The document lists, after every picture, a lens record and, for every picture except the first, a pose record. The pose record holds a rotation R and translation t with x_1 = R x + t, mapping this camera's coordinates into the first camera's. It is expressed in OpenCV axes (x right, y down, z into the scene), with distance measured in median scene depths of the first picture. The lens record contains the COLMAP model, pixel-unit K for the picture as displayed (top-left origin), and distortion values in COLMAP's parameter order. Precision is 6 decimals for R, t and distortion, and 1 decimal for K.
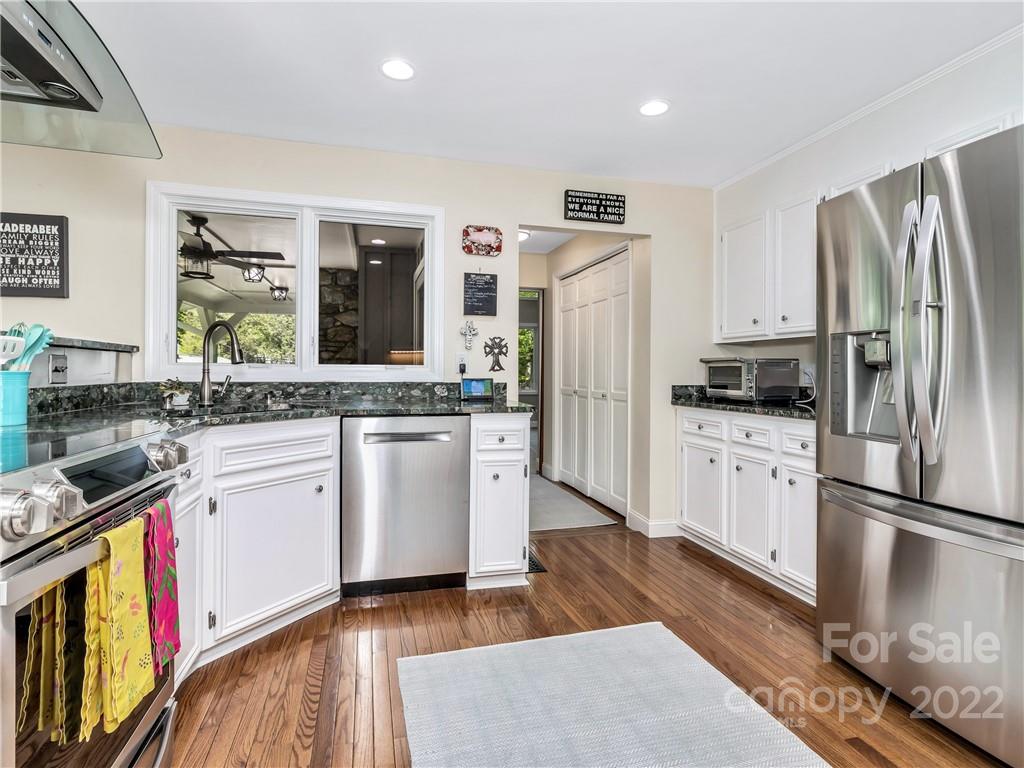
lens RADIAL K [[534.7, 0, 507.0], [0, 534.7, 370.3], [0, 0, 1]] dist [0.001071, 0.001252]
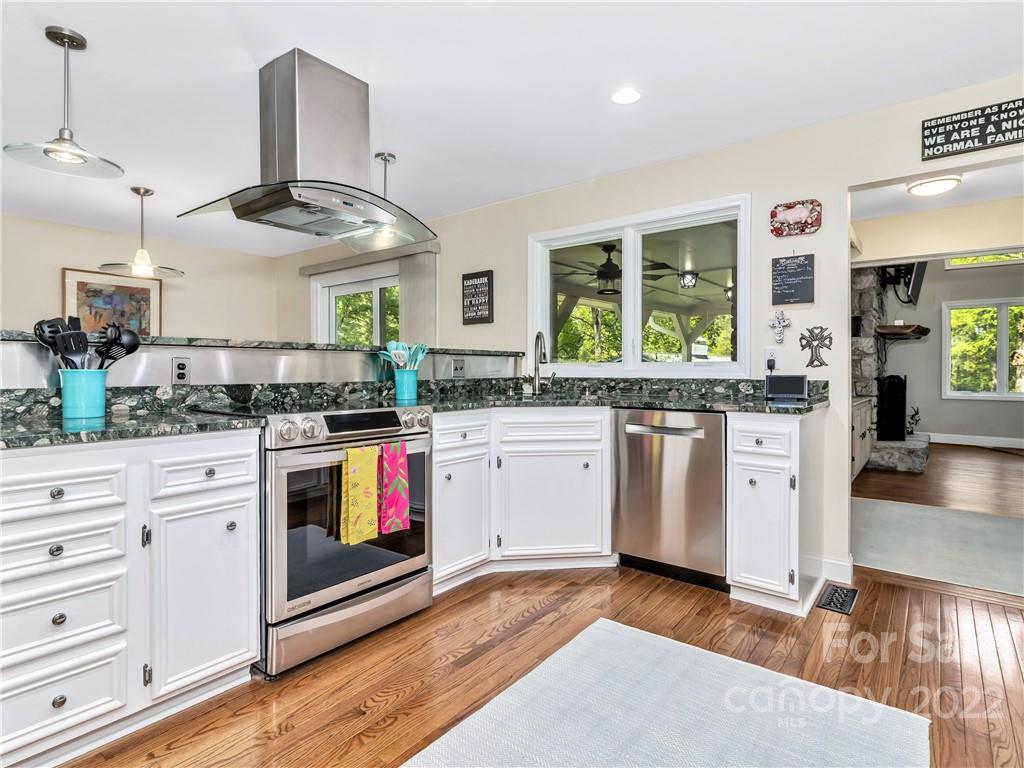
lens RADIAL K [[534.7, 0, 507.0], [0, 534.7, 370.3], [0, 0, 1]] dist [0.001071, 0.001252]
pose [[0.594970, -0.005295, -0.803730, 0.380865], [0.007401, 0.999972, -0.001110, 0.004352], [0.803714, -0.005288, 0.594993, 0.098327]]
